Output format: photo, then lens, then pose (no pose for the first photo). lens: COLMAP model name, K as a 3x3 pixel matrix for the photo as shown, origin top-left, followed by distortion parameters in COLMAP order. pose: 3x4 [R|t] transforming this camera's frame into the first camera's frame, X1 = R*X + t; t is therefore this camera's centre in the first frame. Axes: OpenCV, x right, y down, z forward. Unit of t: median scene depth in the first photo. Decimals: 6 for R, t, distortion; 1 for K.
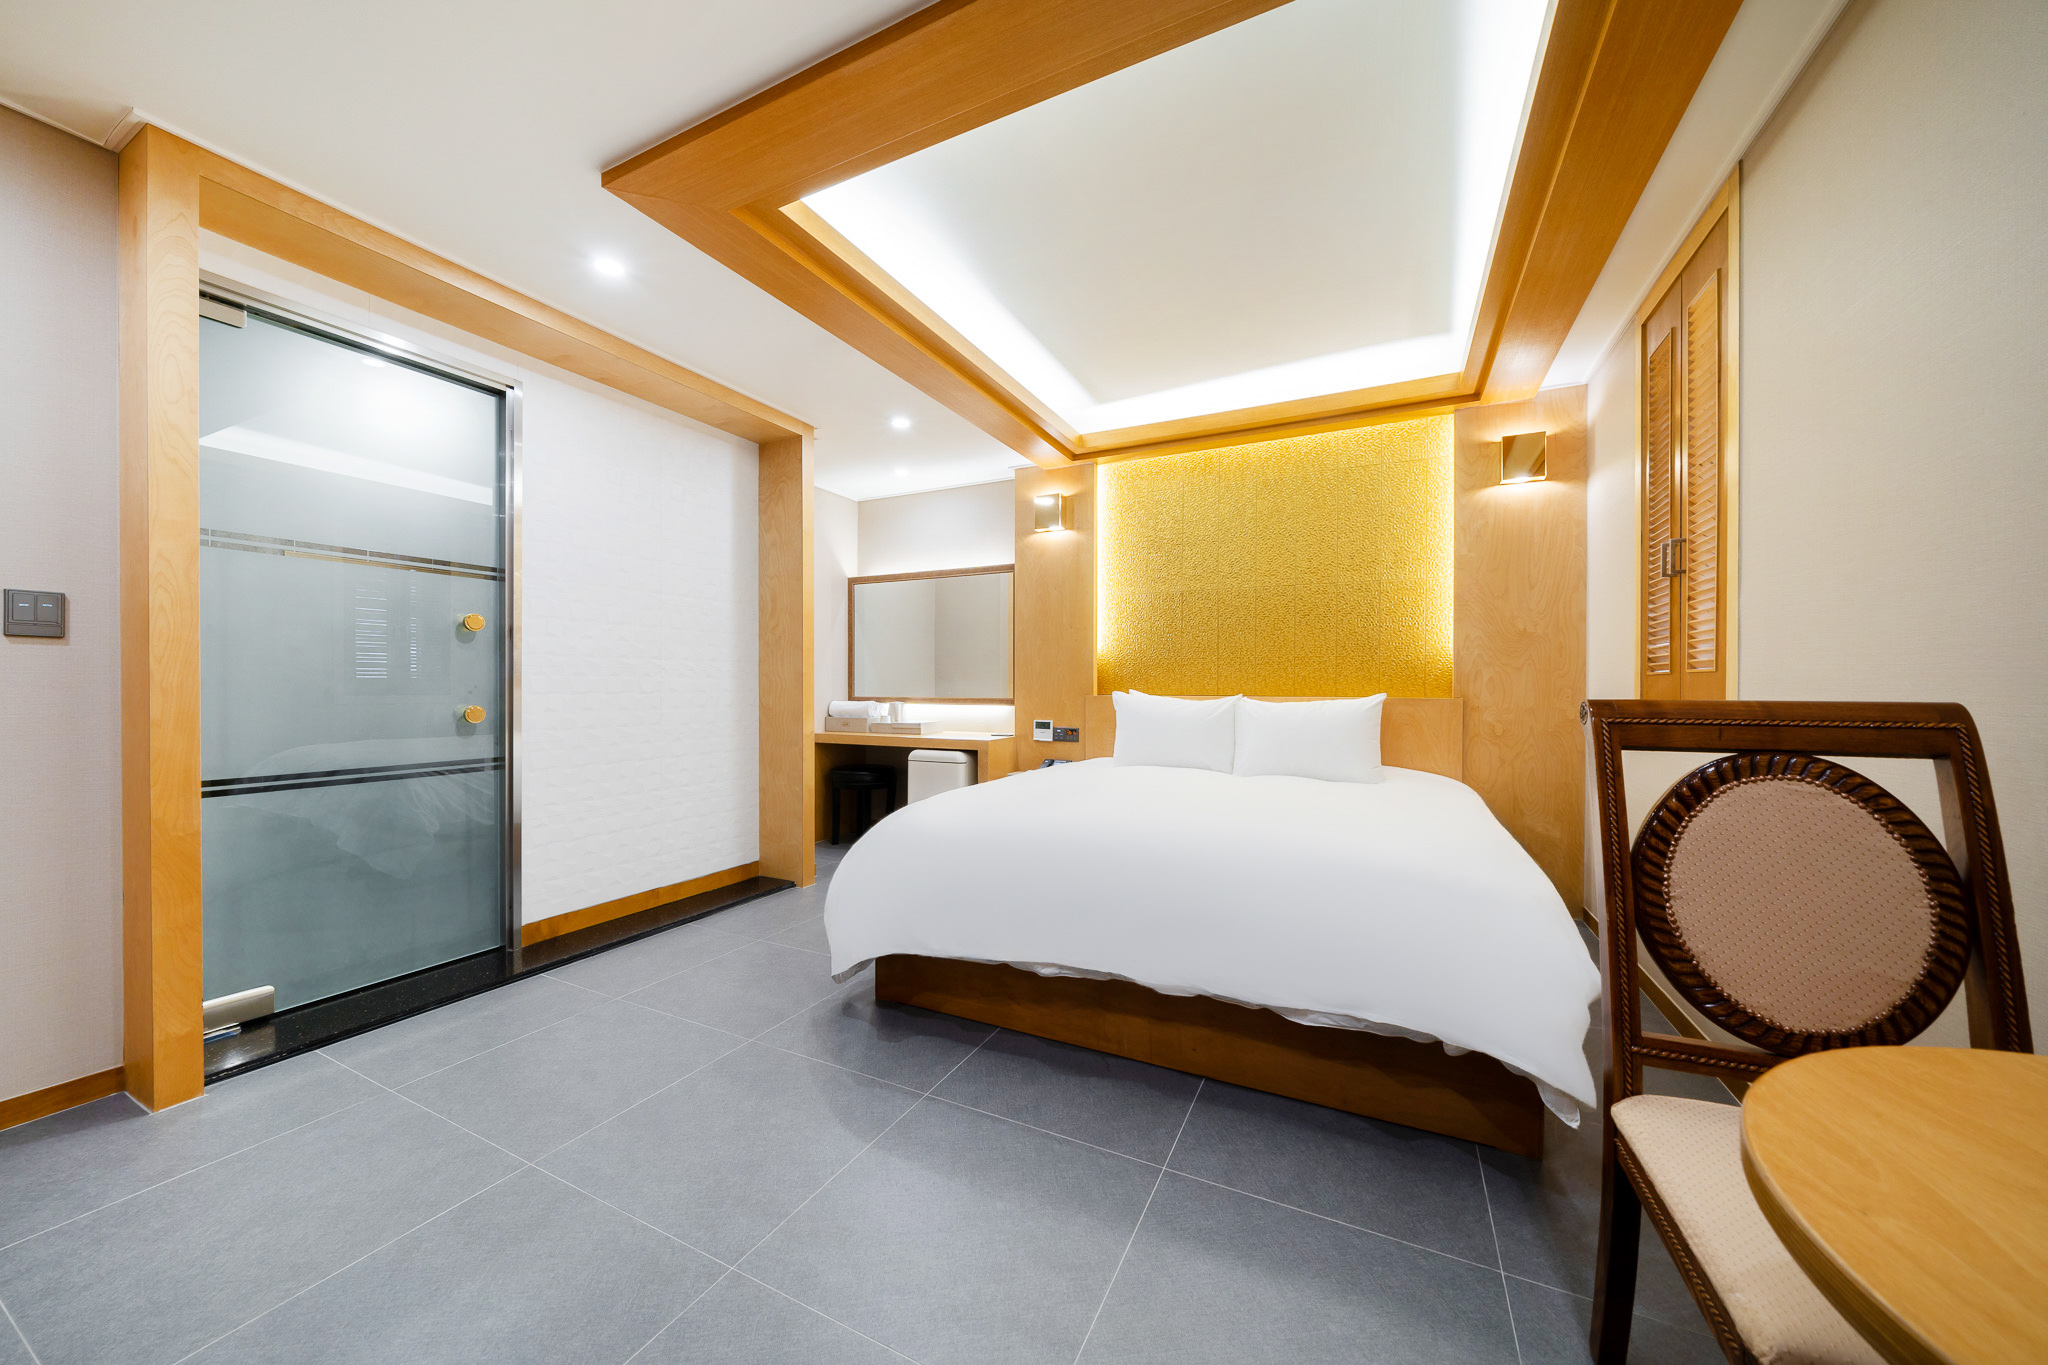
lens RADIAL K [[713.8, 0, 983.5], [0, 713.8, 690.8], [0, 0, 1]] dist [-0.000912, -0.000019]
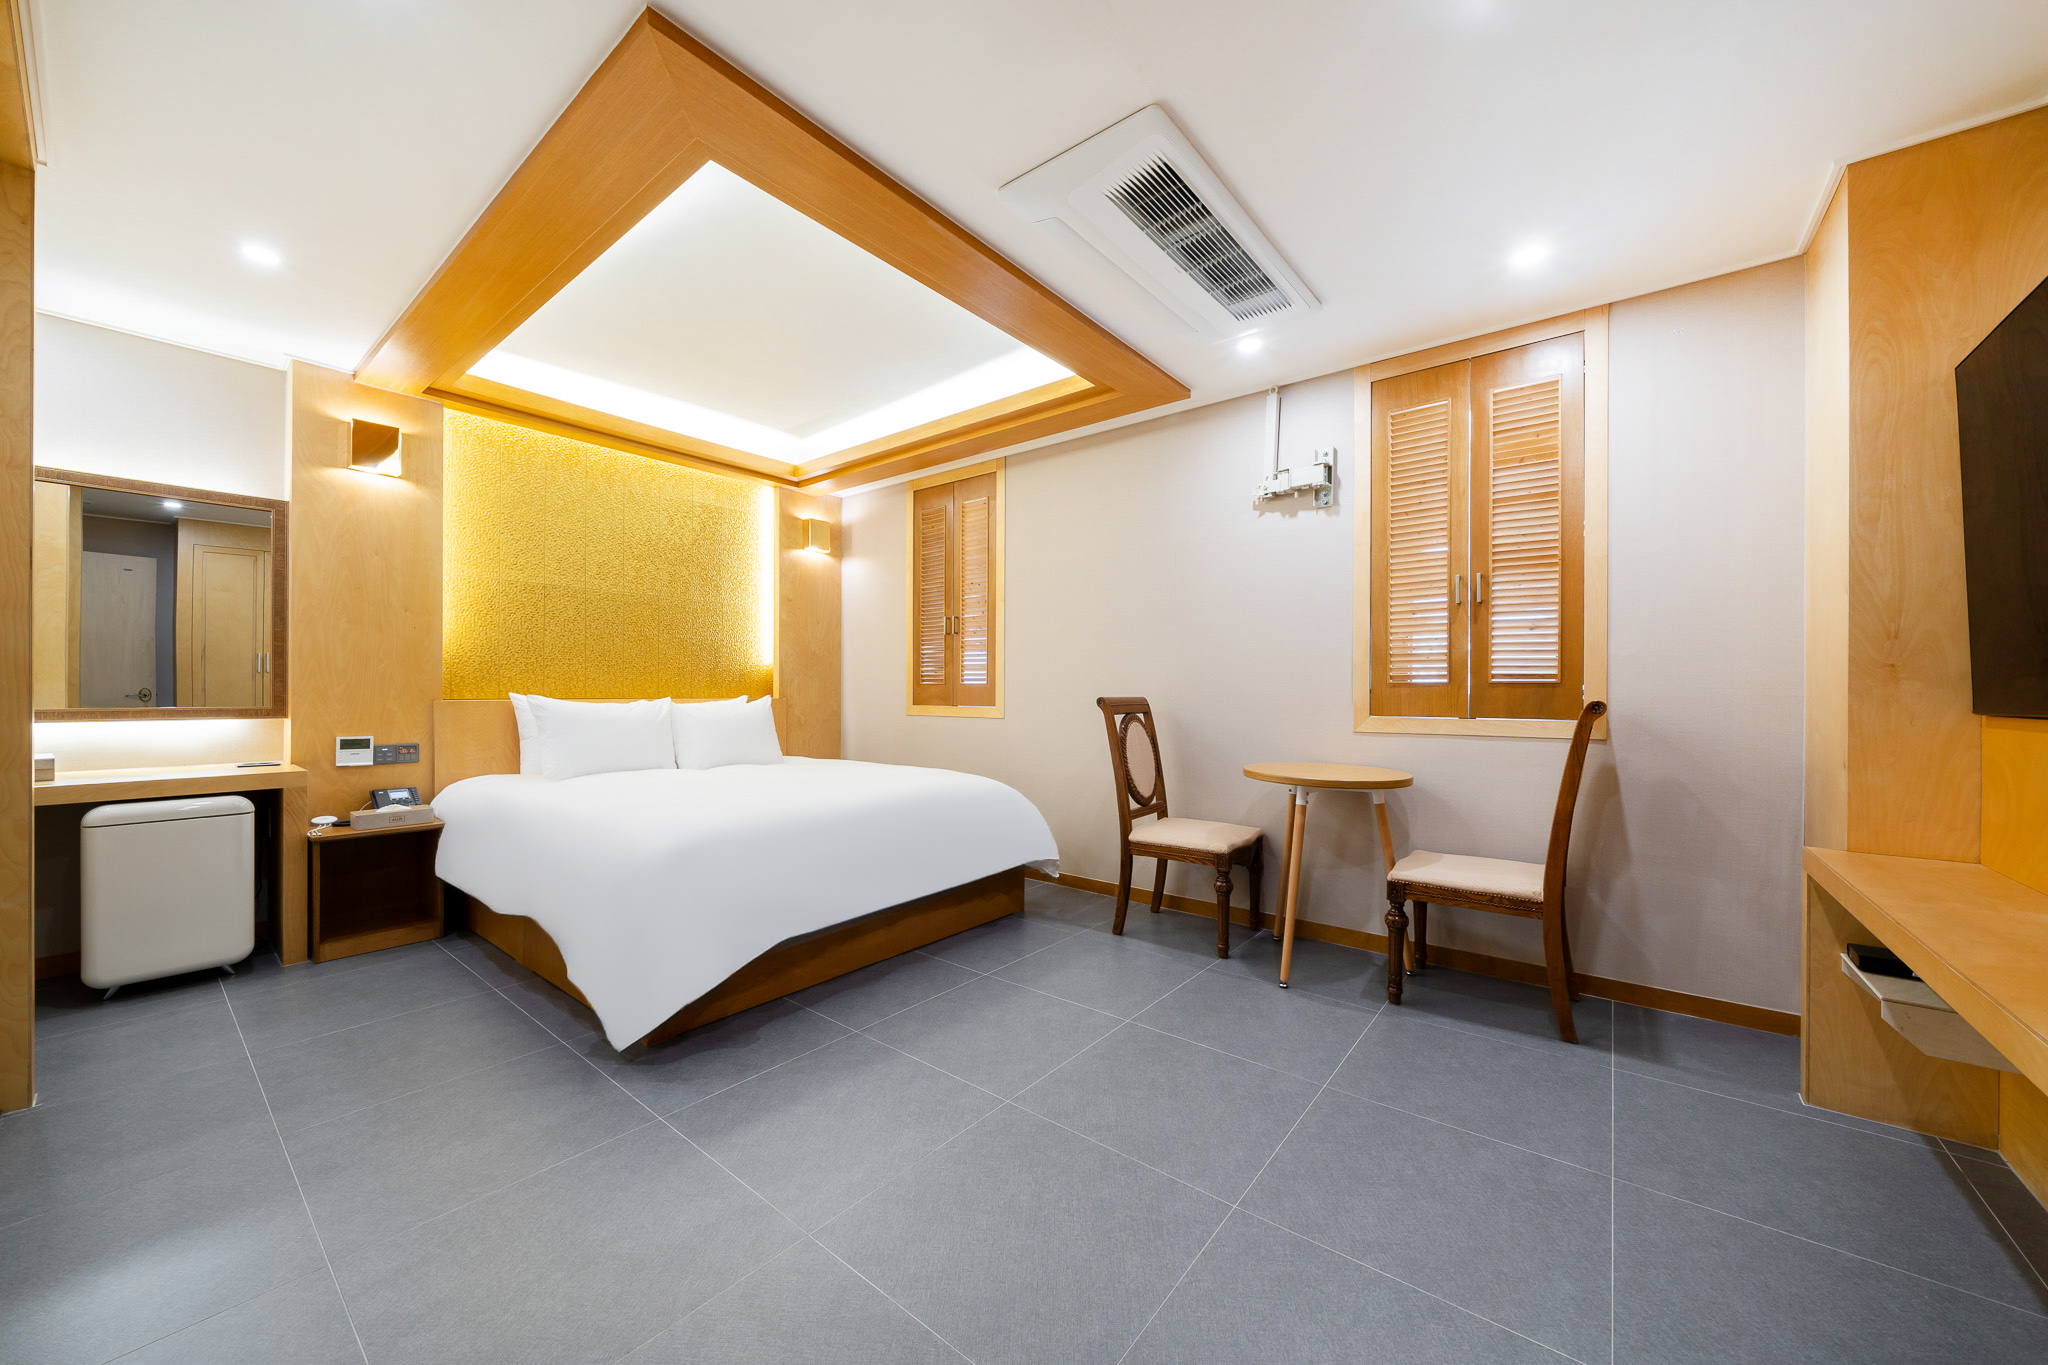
lens RADIAL K [[780.8, 0, 1050.7], [0, 780.8, 686.0], [0, 0, 1]] dist [0.000041, 0.000000]
pose [[0.153483, 0.004399, 0.988141, -0.748841], [0.001463, 0.999988, -0.004679, -0.005857], [-0.988150, 0.002164, 0.153475, 0.265017]]
